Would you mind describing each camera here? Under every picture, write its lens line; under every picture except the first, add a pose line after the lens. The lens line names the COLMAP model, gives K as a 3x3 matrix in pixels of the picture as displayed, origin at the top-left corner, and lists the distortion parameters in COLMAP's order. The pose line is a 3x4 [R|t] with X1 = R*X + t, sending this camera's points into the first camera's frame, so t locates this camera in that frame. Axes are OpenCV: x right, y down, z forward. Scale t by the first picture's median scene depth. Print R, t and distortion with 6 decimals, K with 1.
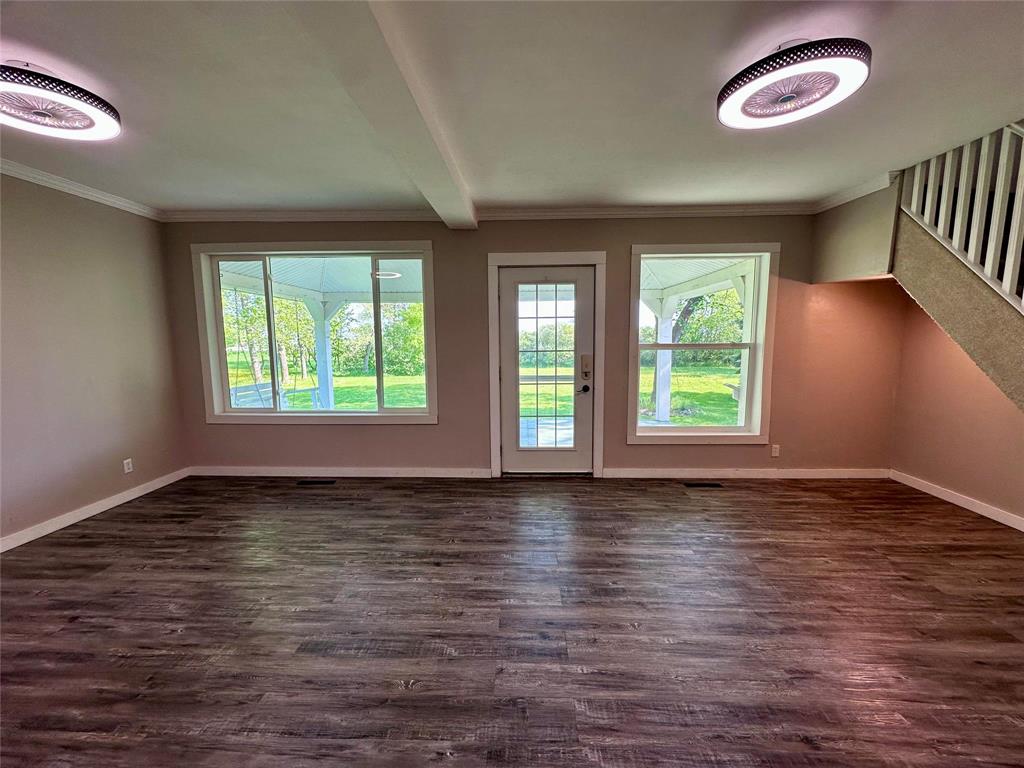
lens RADIAL K [[406.1, 0, 512.4], [0, 406.1, 383.5], [0, 0, 1]] dist [-0.003123, 0.000116]
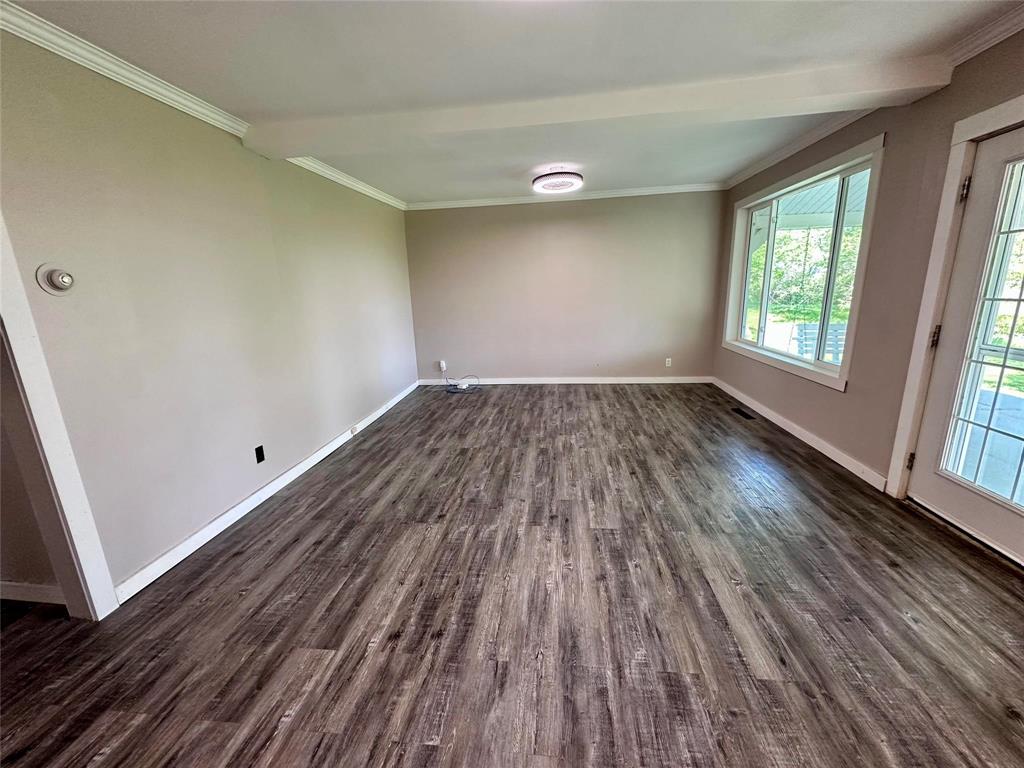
lens RADIAL K [[406.1, 0, 510.3], [0, 406.1, 381.7], [0, 0, 1]] dist [-0.003123, 0.000116]
pose [[-0.080913, 0.233779, -0.968917, 1.134870], [-0.079191, 0.967524, 0.240056, -0.098447], [0.993570, 0.096153, -0.059772, 0.805412]]
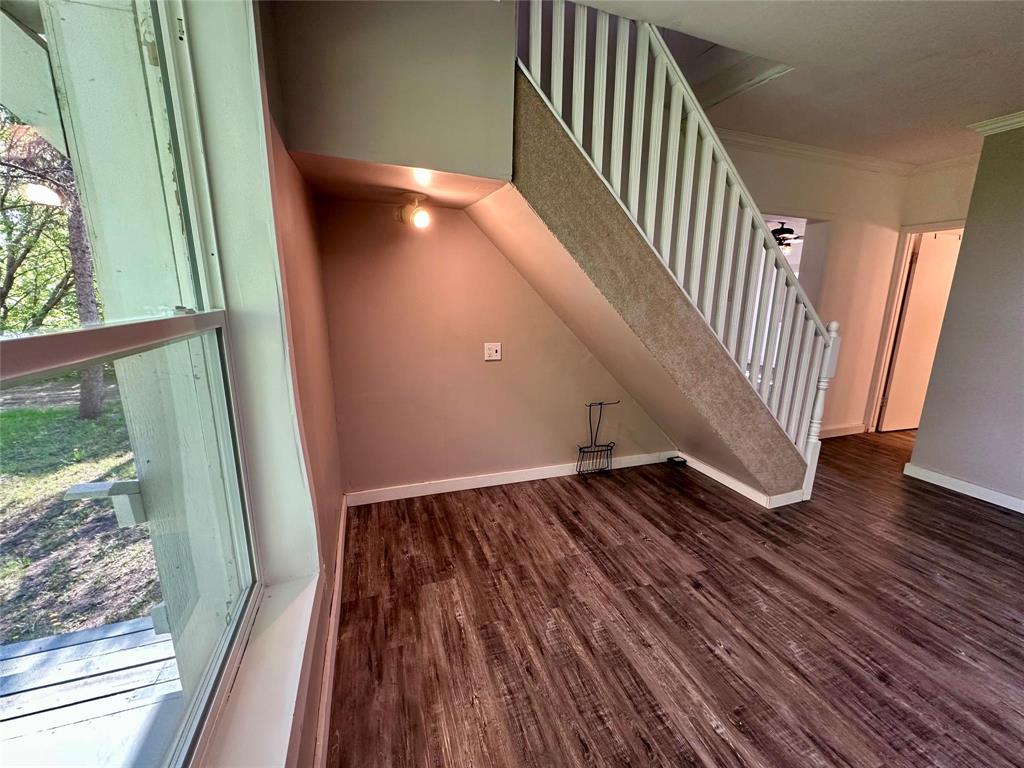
lens RADIAL K [[406.1, 0, 510.8], [0, 406.1, 384.9], [0, 0, 1]] dist [-0.003123, 0.000116]
pose [[-0.367096, -0.199715, 0.908490, 0.476928], [0.099320, 0.962680, 0.251760, -0.190018], [-0.924865, 0.182652, -0.333561, 1.720593]]
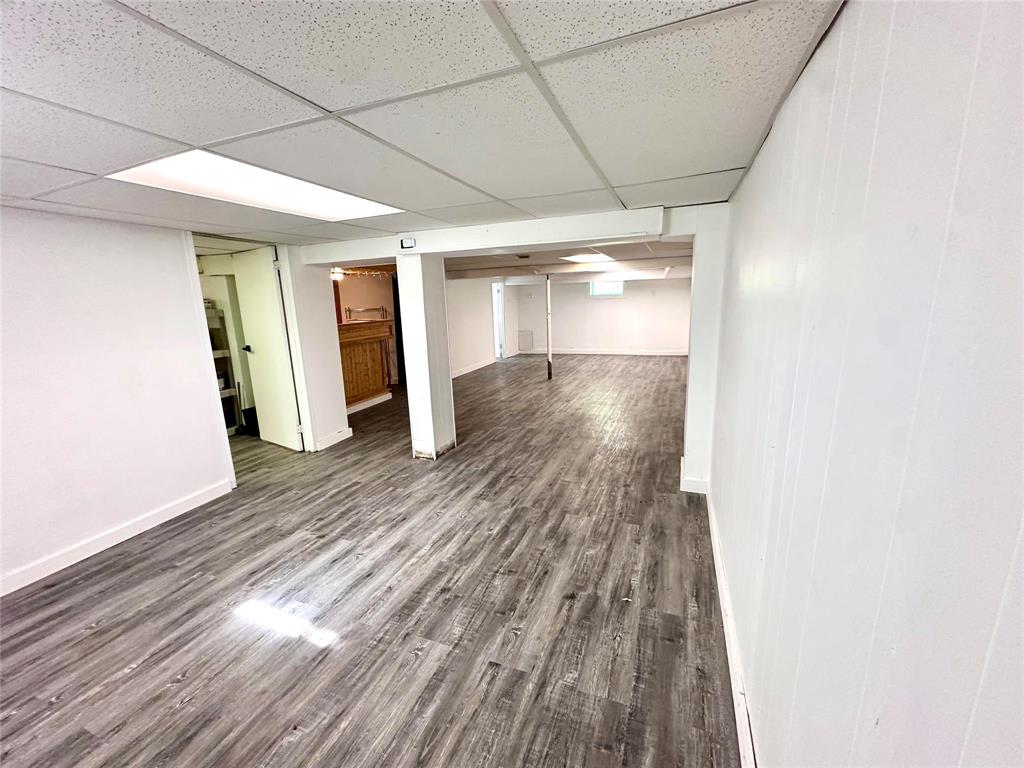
lens RADIAL K [[406.1, 0, 515.8], [0, 406.1, 384.6], [0, 0, 1]] dist [-0.003123, 0.000116]
pose [[0.326797, -0.197111, 0.924311, -0.246344], [0.140663, 0.977260, 0.158670, -0.013696], [-0.934568, 0.078163, 0.347092, 0.136832]]
